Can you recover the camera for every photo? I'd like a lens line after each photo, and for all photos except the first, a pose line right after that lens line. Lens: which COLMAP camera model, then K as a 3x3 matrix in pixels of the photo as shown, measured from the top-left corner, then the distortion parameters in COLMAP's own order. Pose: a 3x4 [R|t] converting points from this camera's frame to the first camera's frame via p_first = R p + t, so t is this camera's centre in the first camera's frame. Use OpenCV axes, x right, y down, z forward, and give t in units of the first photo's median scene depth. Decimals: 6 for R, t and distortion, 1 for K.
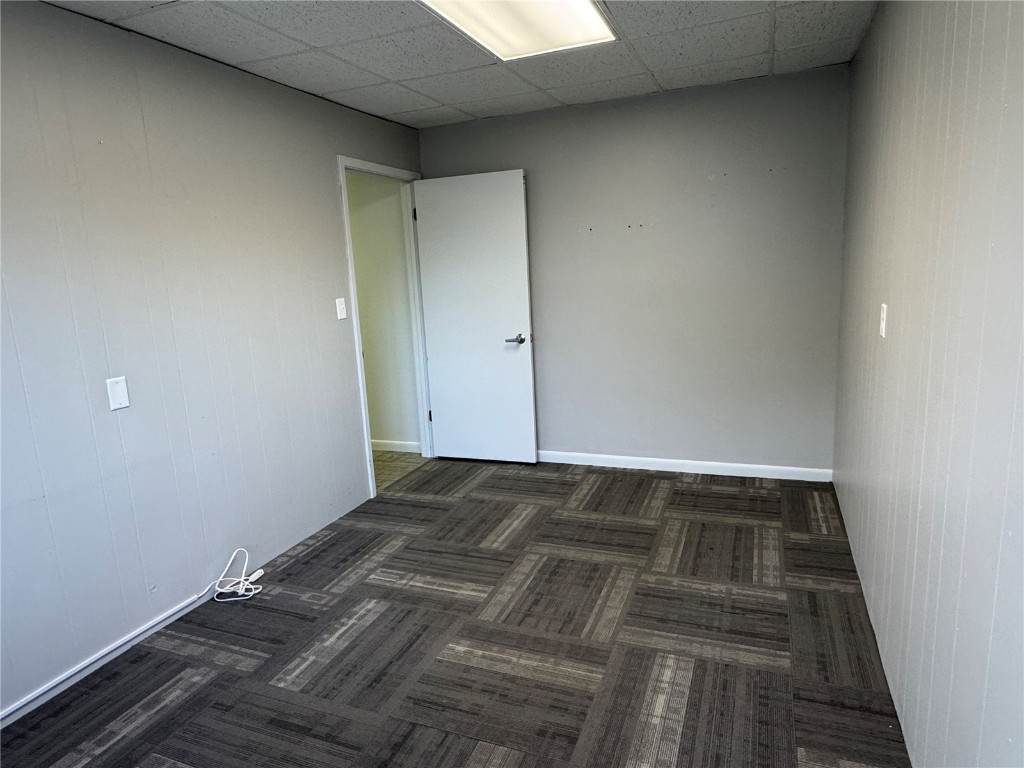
lens RADIAL K [[618.5, 0, 508.9], [0, 618.5, 383.3], [0, 0, 1]] dist [0.000395, -0.000664]
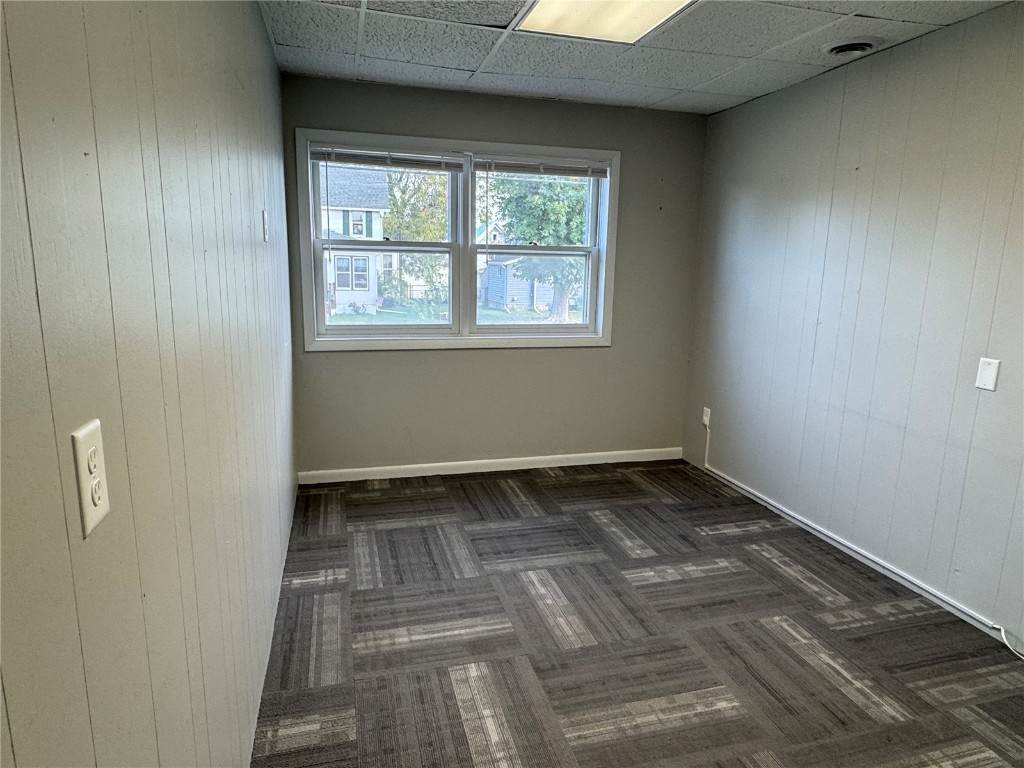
lens RADIAL K [[618.5, 0, 508.9], [0, 618.5, 383.3], [0, 0, 1]] dist [0.000395, -0.000664]
pose [[-0.796920, 0.148058, -0.585660, 0.587510], [-0.091925, 0.928486, 0.359811, -0.262832], [0.597050, 0.340577, -0.726318, 1.280740]]
